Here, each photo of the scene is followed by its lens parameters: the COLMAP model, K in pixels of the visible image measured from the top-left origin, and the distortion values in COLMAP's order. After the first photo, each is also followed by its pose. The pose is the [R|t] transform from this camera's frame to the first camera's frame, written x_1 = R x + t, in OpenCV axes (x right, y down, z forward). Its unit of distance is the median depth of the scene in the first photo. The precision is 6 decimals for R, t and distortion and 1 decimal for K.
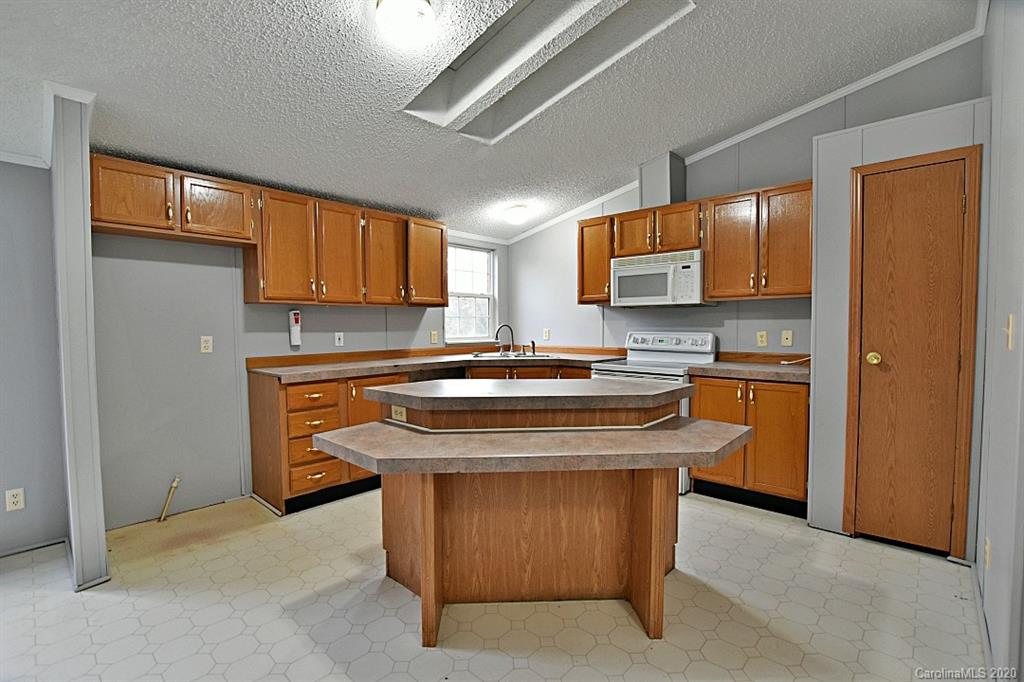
lens RADIAL K [[462.6, 0, 514.1], [0, 462.6, 347.3], [0, 0, 1]] dist [-0.035326, 0.005310]
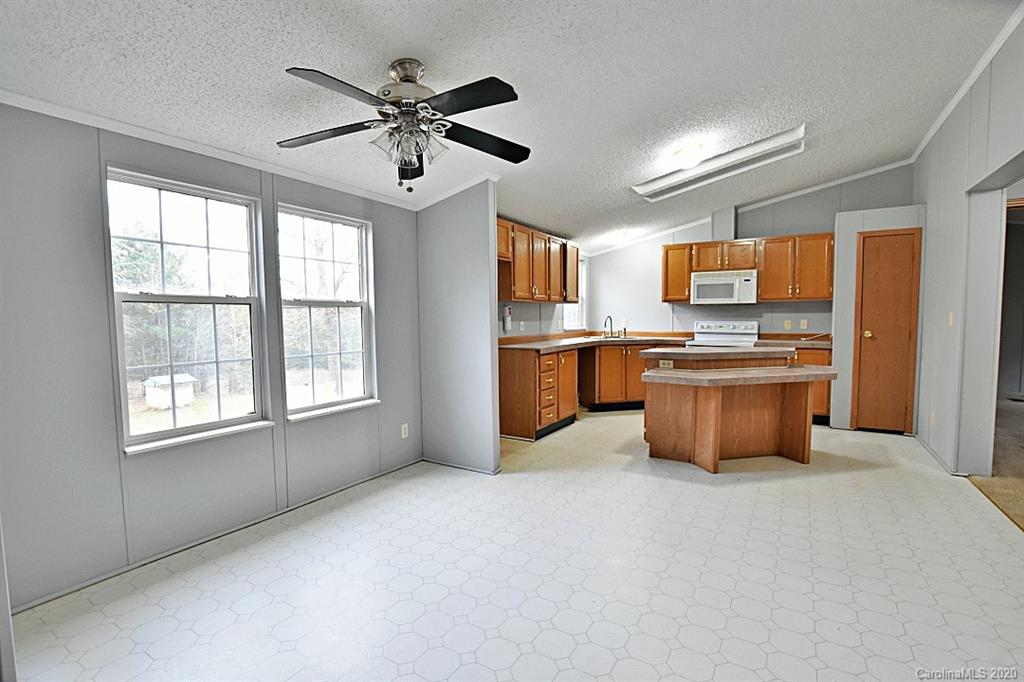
lens RADIAL K [[462.6, 0, 514.1], [0, 462.6, 347.3], [0, 0, 1]] dist [-0.035326, 0.005310]
pose [[0.981990, -0.012553, 0.188514, -0.719590], [0.009468, 0.999806, 0.017259, 0.023675], [-0.188694, -0.015164, 0.981919, -0.414582]]
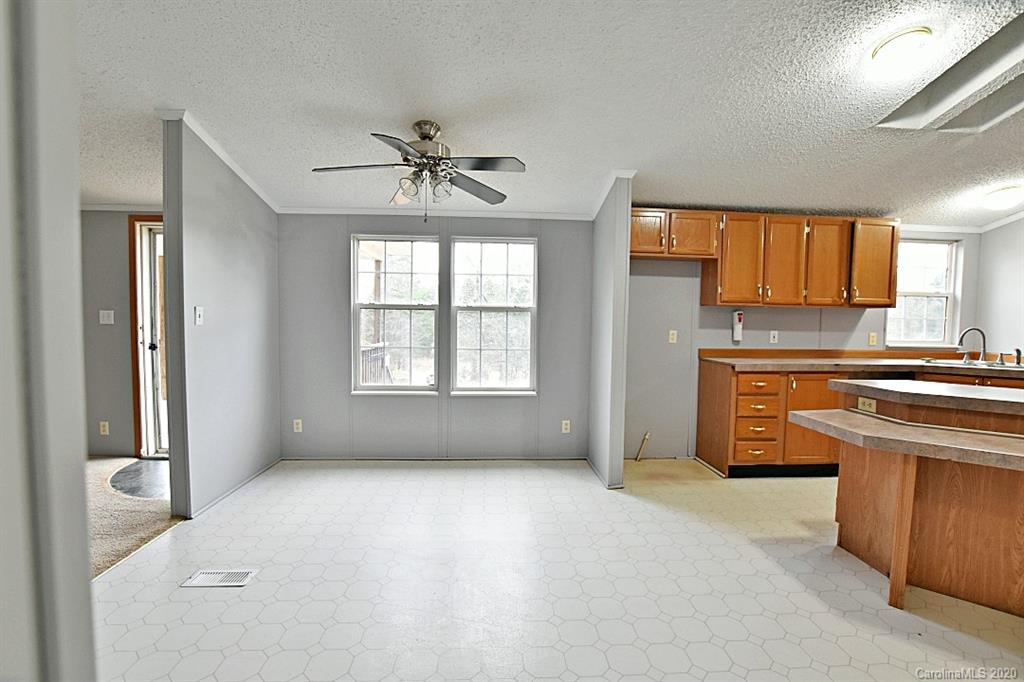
lens RADIAL K [[462.6, 0, 514.1], [0, 462.6, 347.3], [0, 0, 1]] dist [-0.035326, 0.005310]
pose [[0.714552, 0.055546, -0.697374, -0.061119], [-0.051792, 0.998308, 0.026448, 0.011256], [0.697663, 0.017220, 0.716219, -0.243256]]
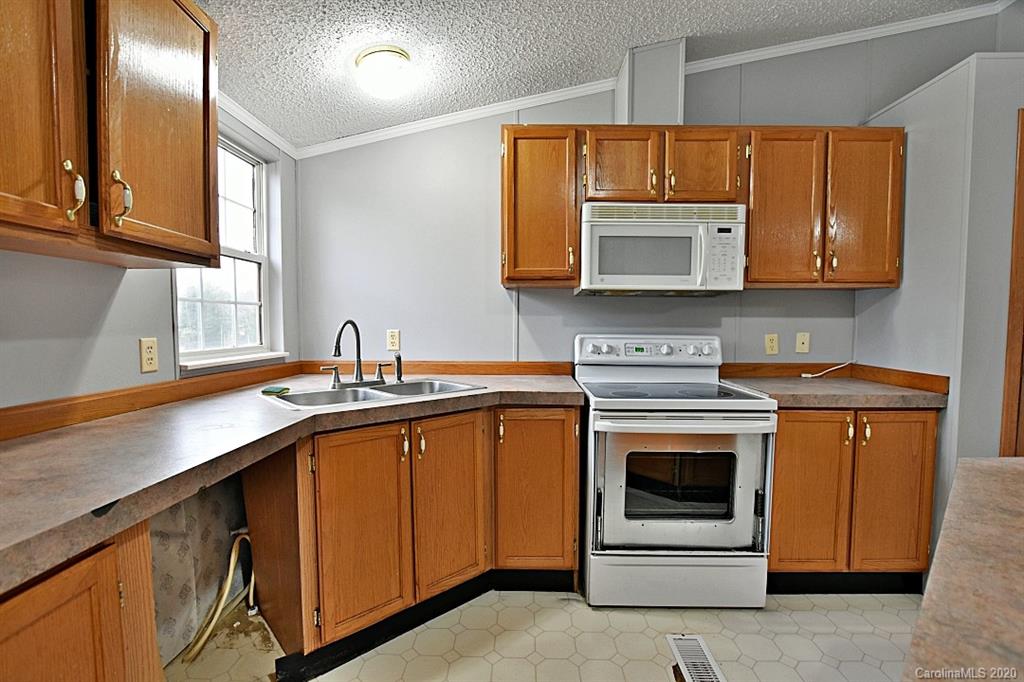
lens RADIAL K [[462.6, 0, 514.1], [0, 462.6, 347.3], [0, 0, 1]] dist [-0.035326, 0.005310]
pose [[0.753002, -0.025882, 0.657509, -0.242871], [0.023322, 0.999648, 0.012640, -0.031563], [-0.657604, 0.005817, 0.753341, 0.713083]]
